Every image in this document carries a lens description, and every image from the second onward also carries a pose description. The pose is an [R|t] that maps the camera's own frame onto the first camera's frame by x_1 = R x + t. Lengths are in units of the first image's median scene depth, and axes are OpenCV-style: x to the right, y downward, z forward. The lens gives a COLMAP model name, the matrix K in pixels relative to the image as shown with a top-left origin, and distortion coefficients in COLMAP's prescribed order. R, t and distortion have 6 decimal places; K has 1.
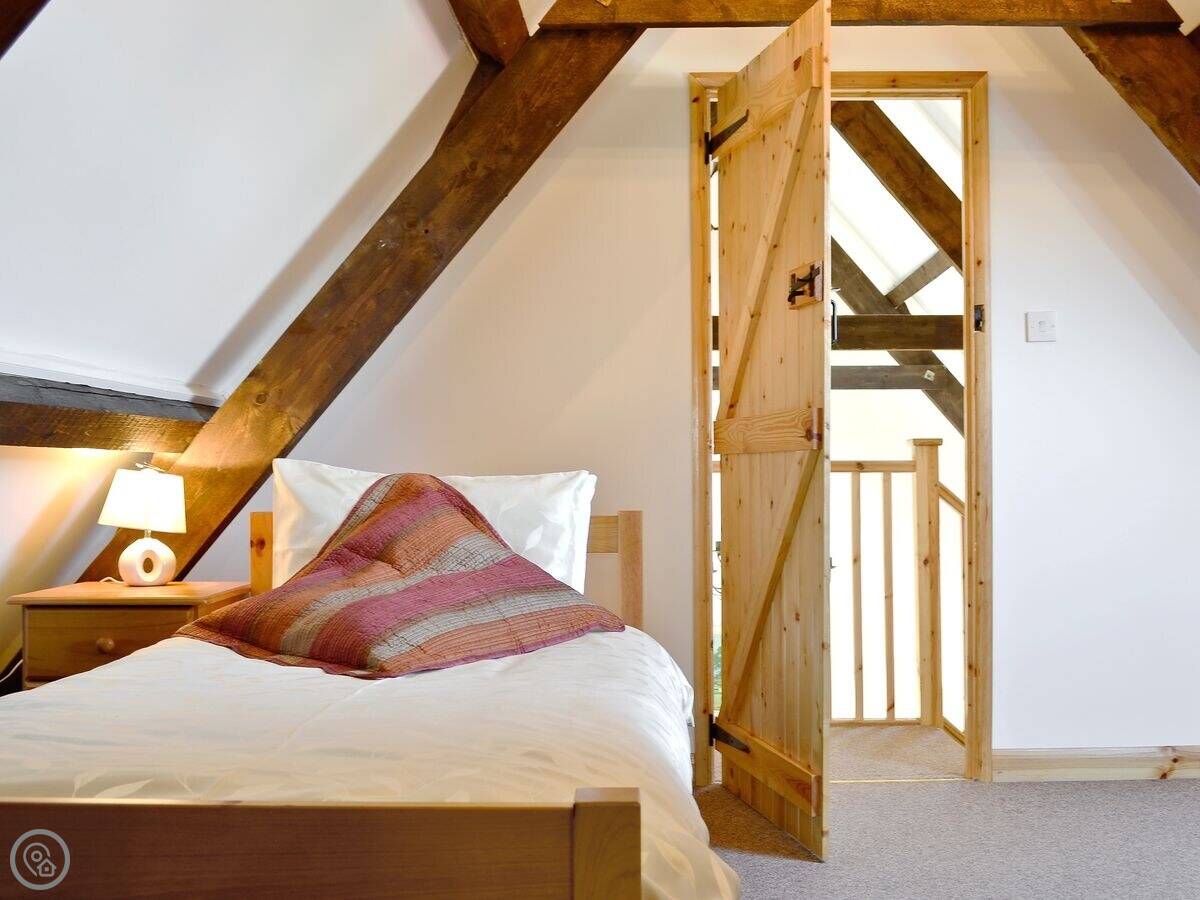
lens RADIAL K [[1208.9, 0, 600.0], [0, 1208.9, 450.0], [0, 0, 1]] dist [-0.107449, 0.017437]
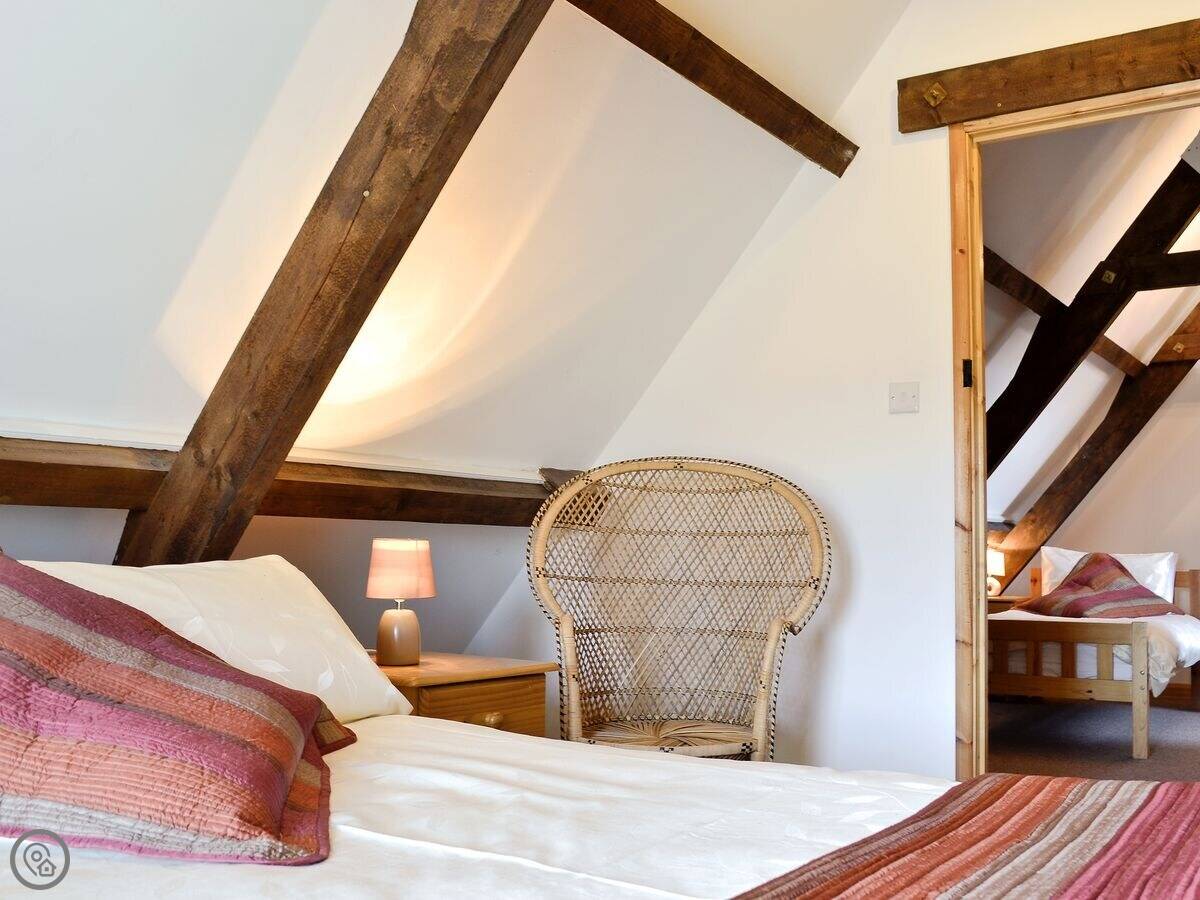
lens RADIAL K [[1208.9, 0, 600.0], [0, 1208.9, 450.0], [0, 0, 1]] dist [-0.107449, 0.017437]
pose [[0.848376, -0.027712, -0.528669, 0.261992], [-0.006091, 0.998052, -0.062090, -0.033124], [0.529360, 0.055896, 0.846554, -1.575980]]
